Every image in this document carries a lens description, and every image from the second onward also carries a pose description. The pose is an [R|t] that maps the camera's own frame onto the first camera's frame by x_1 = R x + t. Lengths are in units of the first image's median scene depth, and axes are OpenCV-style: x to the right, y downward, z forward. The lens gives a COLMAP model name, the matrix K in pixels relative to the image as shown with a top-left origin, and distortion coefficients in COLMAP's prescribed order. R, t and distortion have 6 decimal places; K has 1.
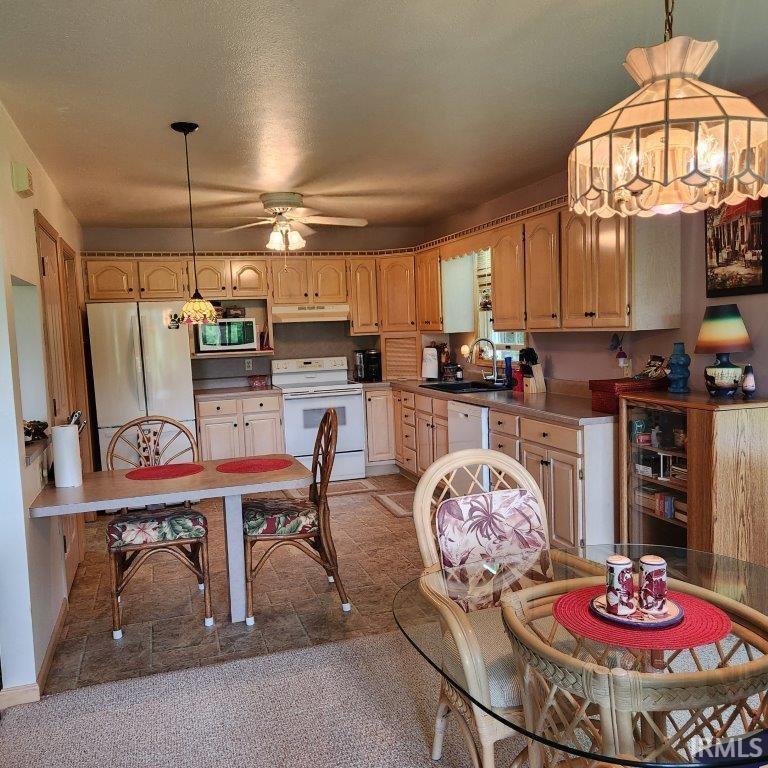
lens RADIAL K [[710.1, 0, 385.4], [0, 710.1, 385.3], [0, 0, 1]] dist [0.046800, 0.000000]
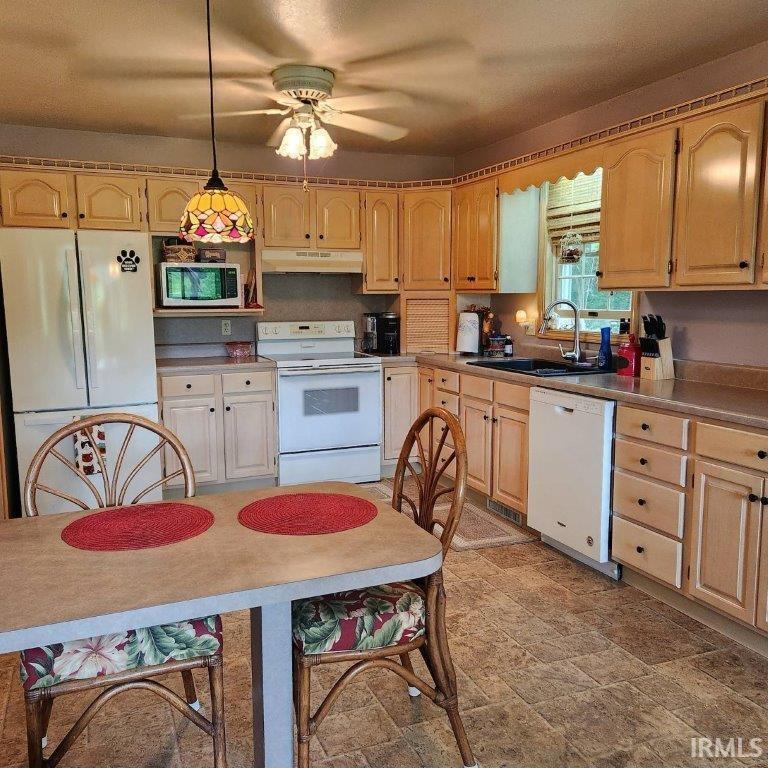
lens RADIAL K [[710.1, 0, 384.1], [0, 710.1, 381.8], [0, 0, 1]] dist [0.046800, 0.000000]
pose [[0.995864, 0.024553, 0.087476, -0.109269], [-0.027932, 0.998902, 0.037608, -0.005469], [-0.086457, -0.039895, 0.995456, 0.284976]]
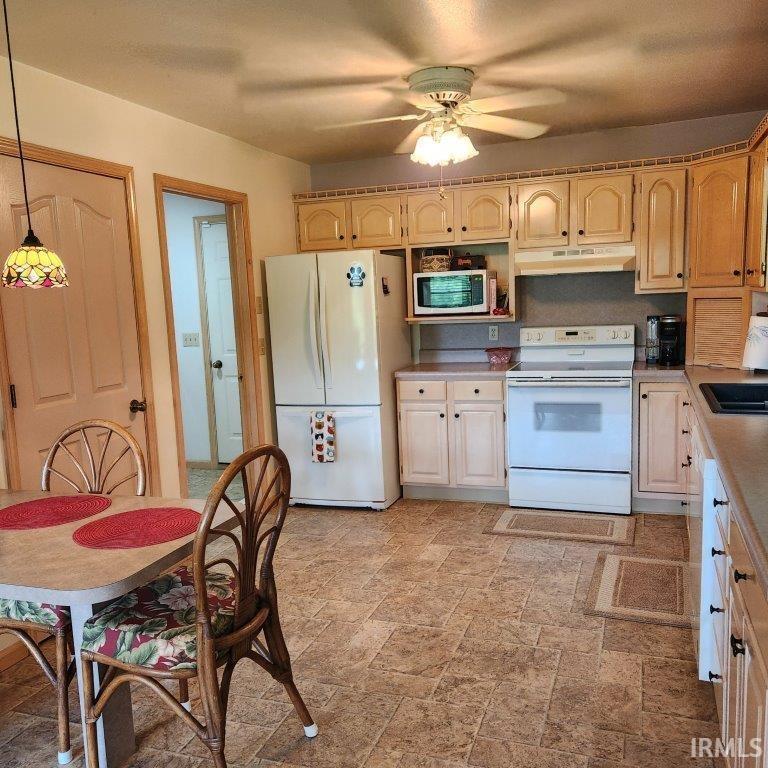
lens RADIAL K [[710.1, 0, 383.0], [0, 710.1, 399.2], [0, 0, 1]] dist [0.046800, 0.000000]
pose [[0.795650, 0.095686, -0.598152, 0.203707], [-0.039945, 0.993584, 0.105809, -0.041349], [0.604438, -0.060294, 0.794367, 0.403900]]
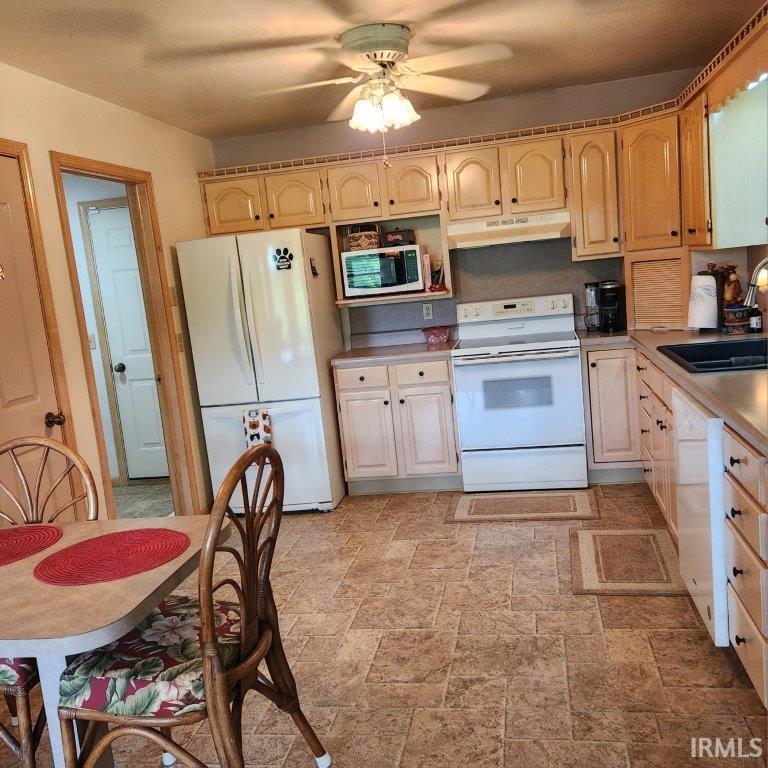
lens RADIAL K [[752.3, 0, 385.7], [0, 752.3, 388.5], [0, 0, 1]] dist [0.051152, 0.000000]
pose [[0.881044, 0.025080, -0.472369, 0.151287], [0.025695, 0.994582, 0.100731, -0.035360], [0.472336, -0.100886, 0.875626, 0.387787]]
